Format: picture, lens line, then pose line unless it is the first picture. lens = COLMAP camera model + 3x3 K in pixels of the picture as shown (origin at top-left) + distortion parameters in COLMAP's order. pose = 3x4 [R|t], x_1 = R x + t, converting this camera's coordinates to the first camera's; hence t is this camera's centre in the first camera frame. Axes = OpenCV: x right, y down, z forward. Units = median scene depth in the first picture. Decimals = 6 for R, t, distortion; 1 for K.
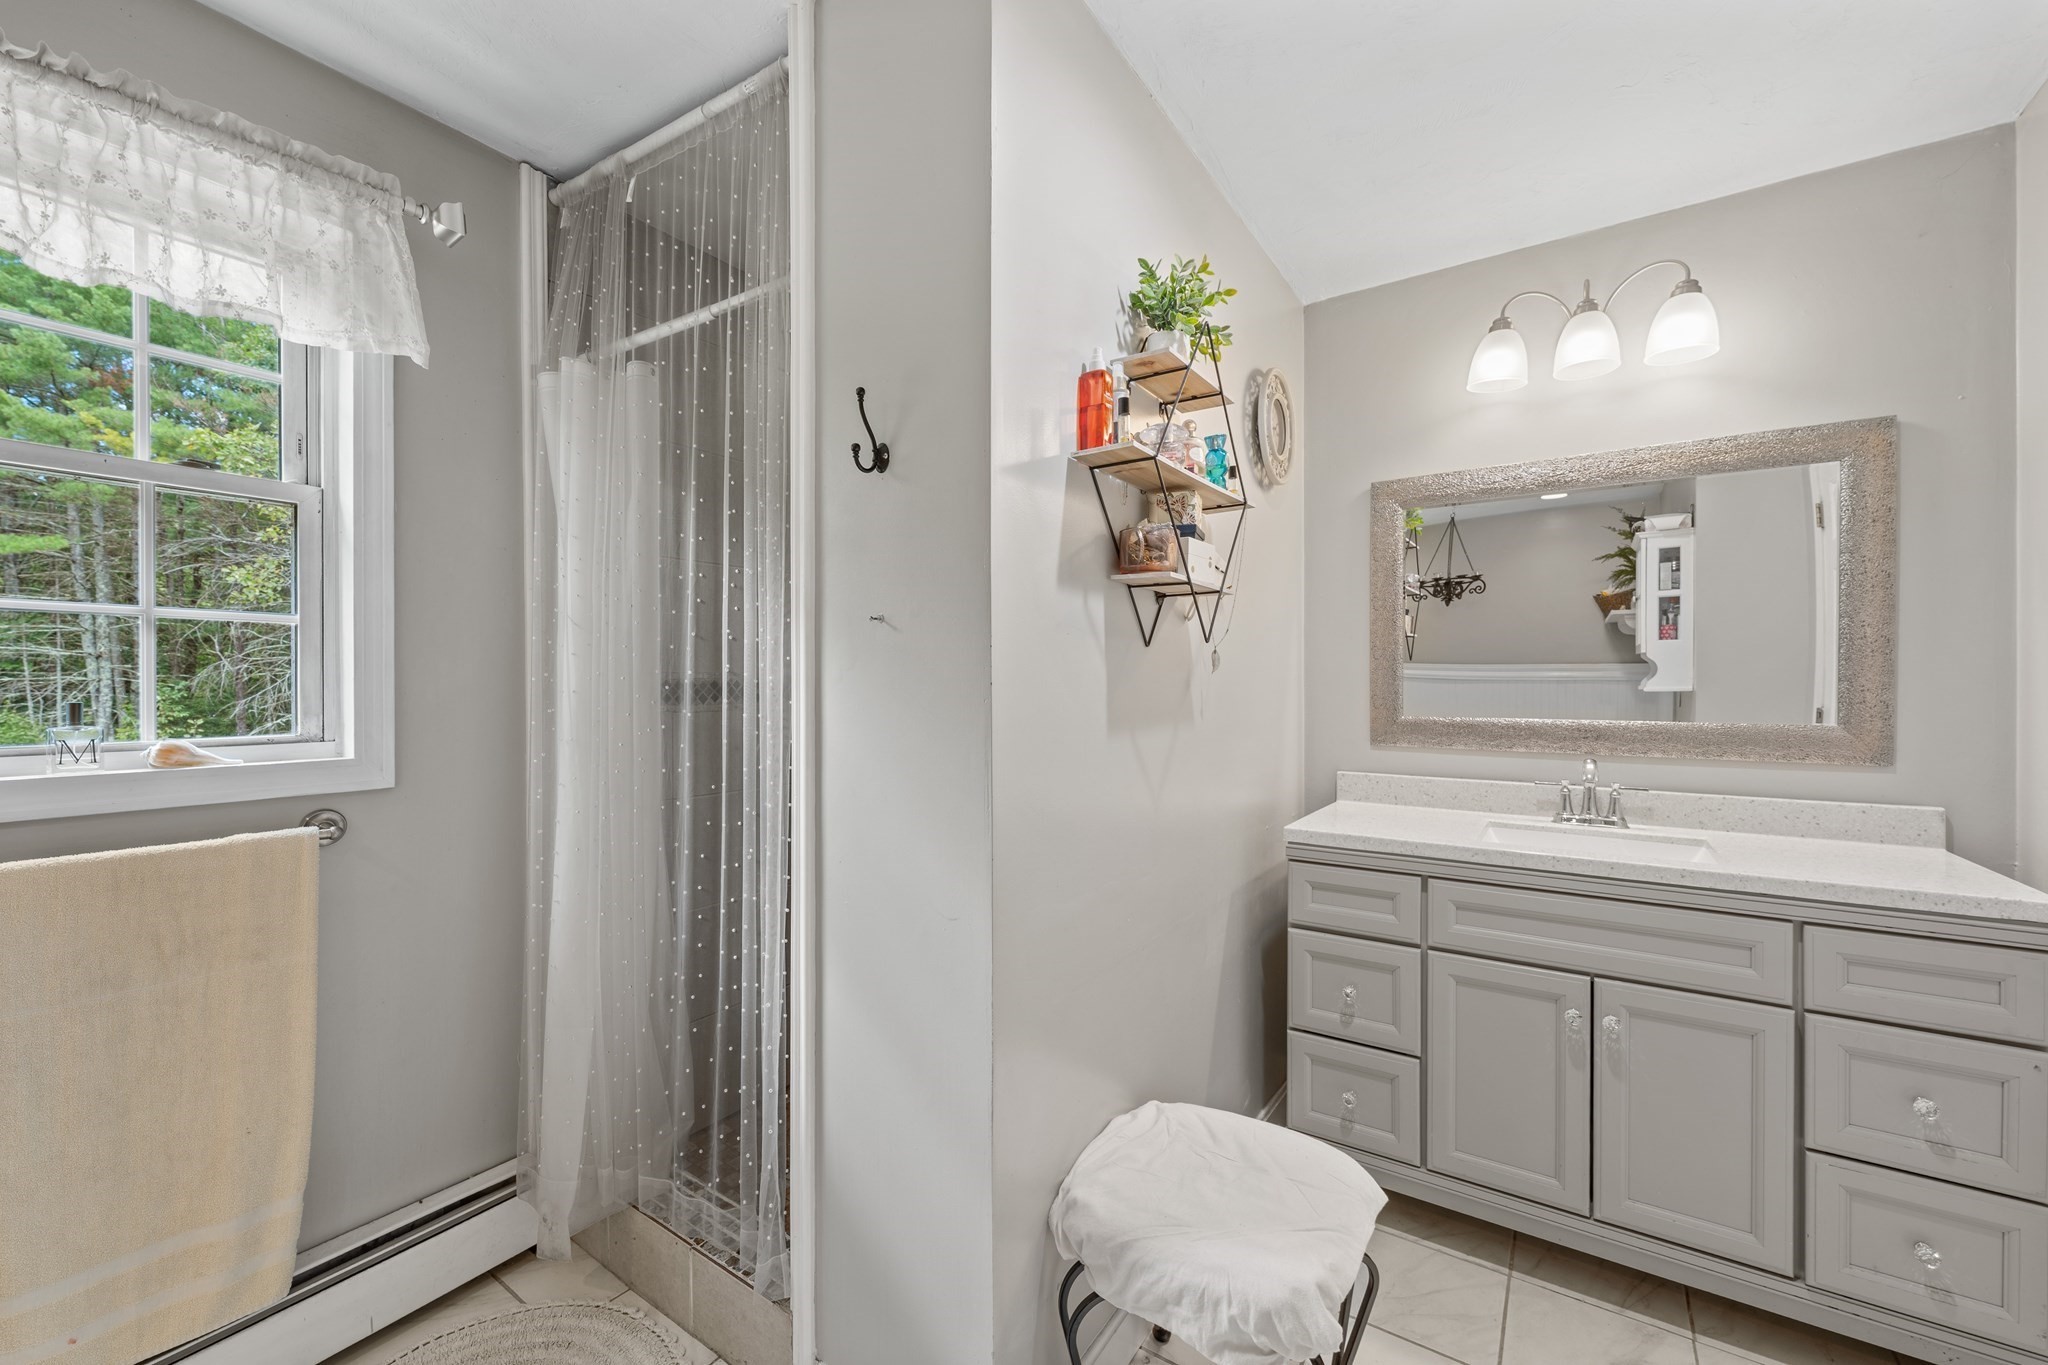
lens RADIAL K [[814.9, 0, 1019.3], [0, 814.9, 676.3], [0, 0, 1]] dist [-0.001366, -0.000128]
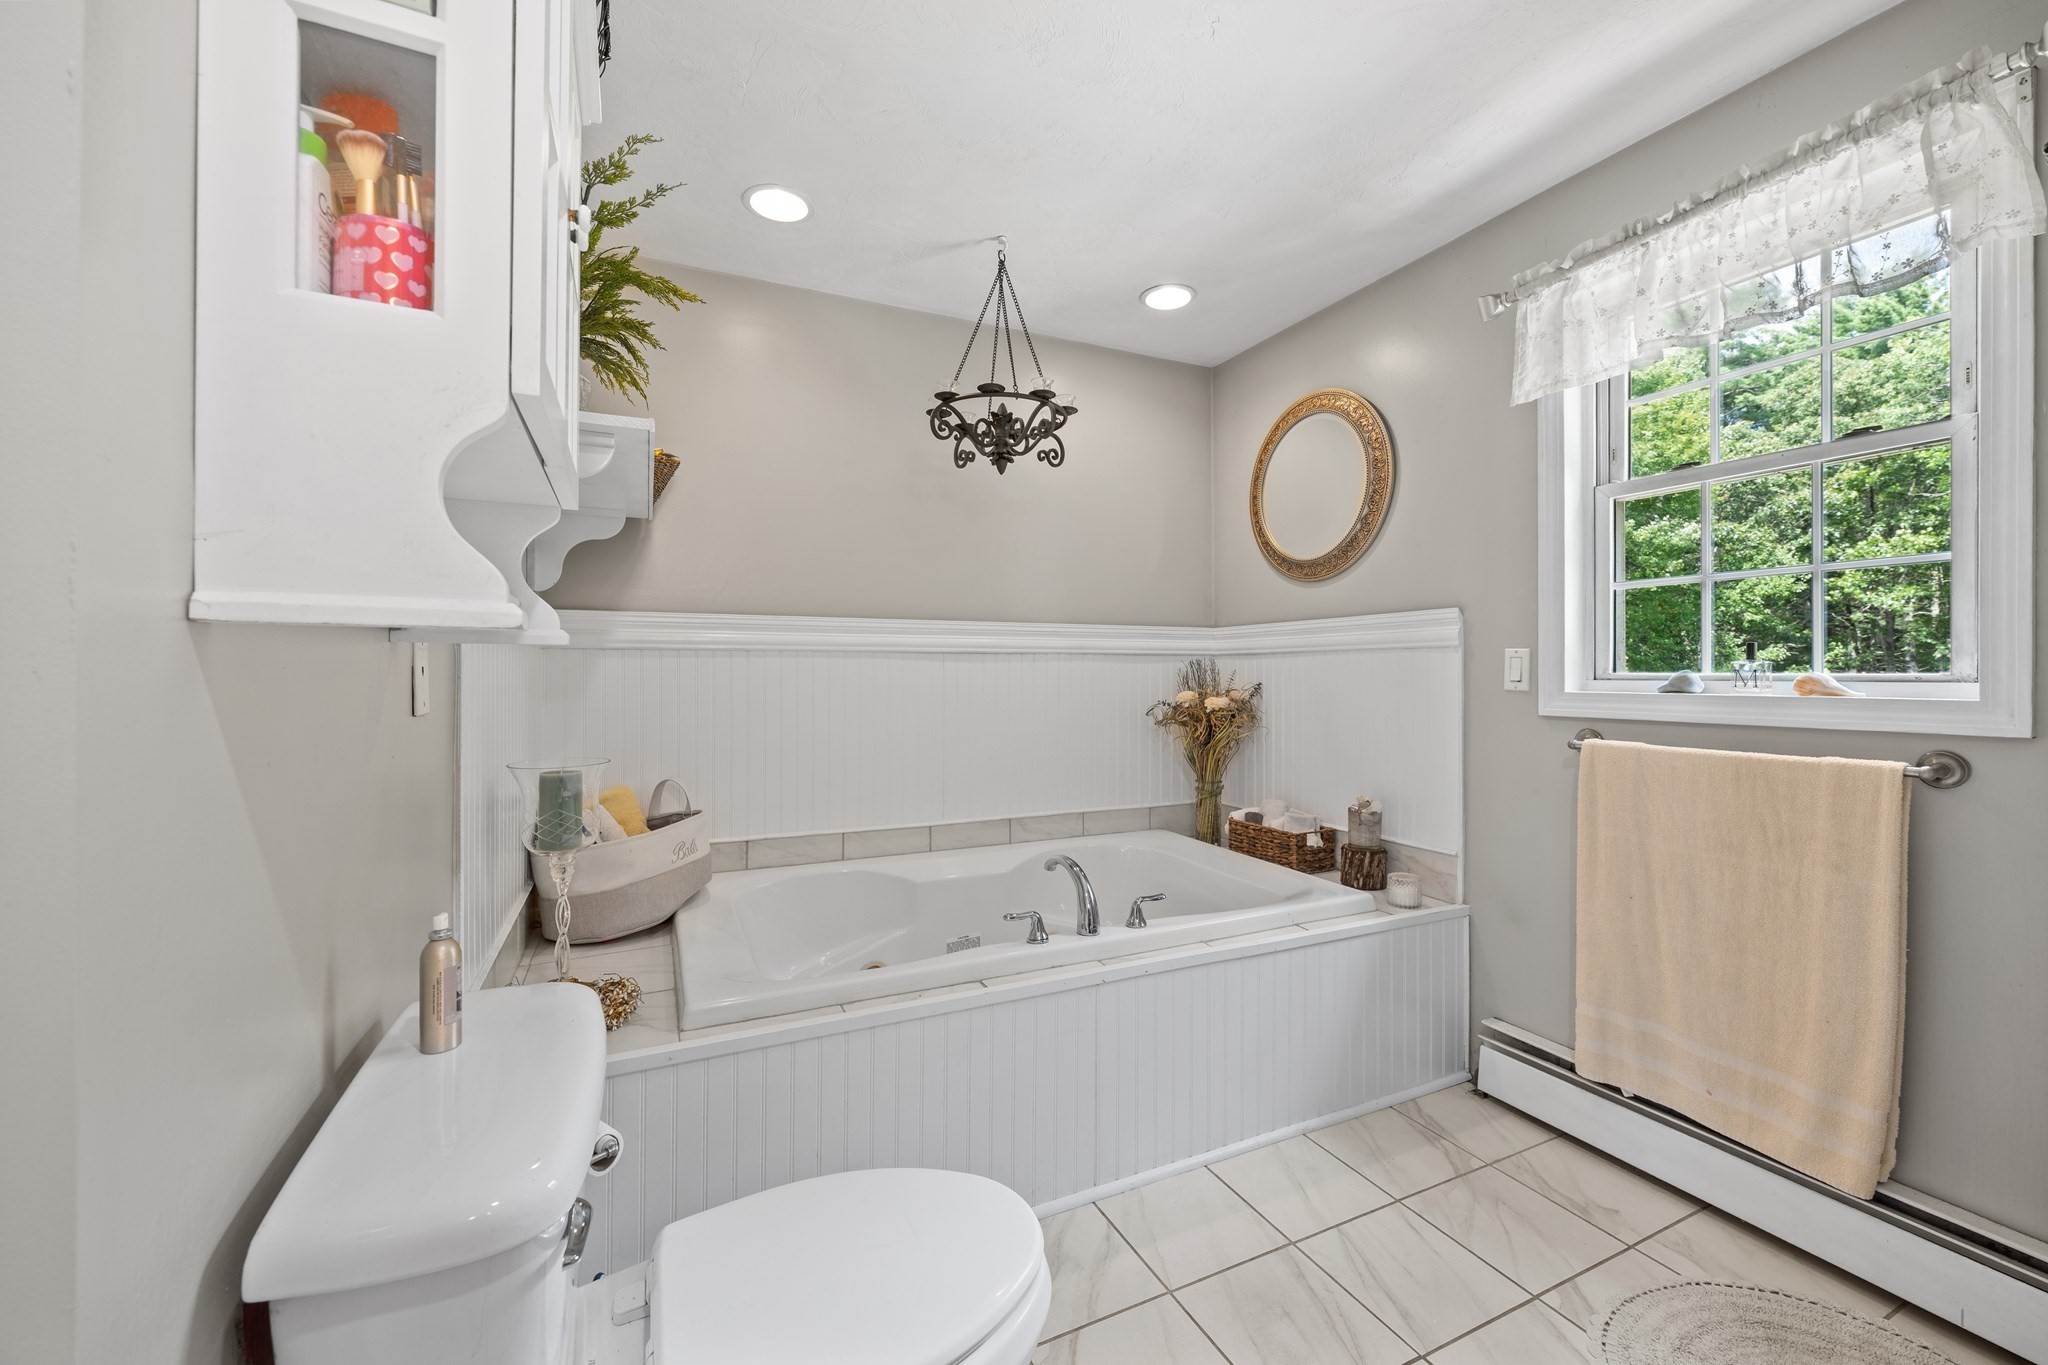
lens RADIAL K [[814.9, 0, 1019.3], [0, 814.9, 676.3], [0, 0, 1]] dist [-0.001366, -0.000128]
pose [[-0.514641, -0.005481, -0.857388, 0.595546], [-0.003753, 0.999984, -0.004139, 0.092250], [0.857398, 0.001087, -0.514653, 0.620519]]
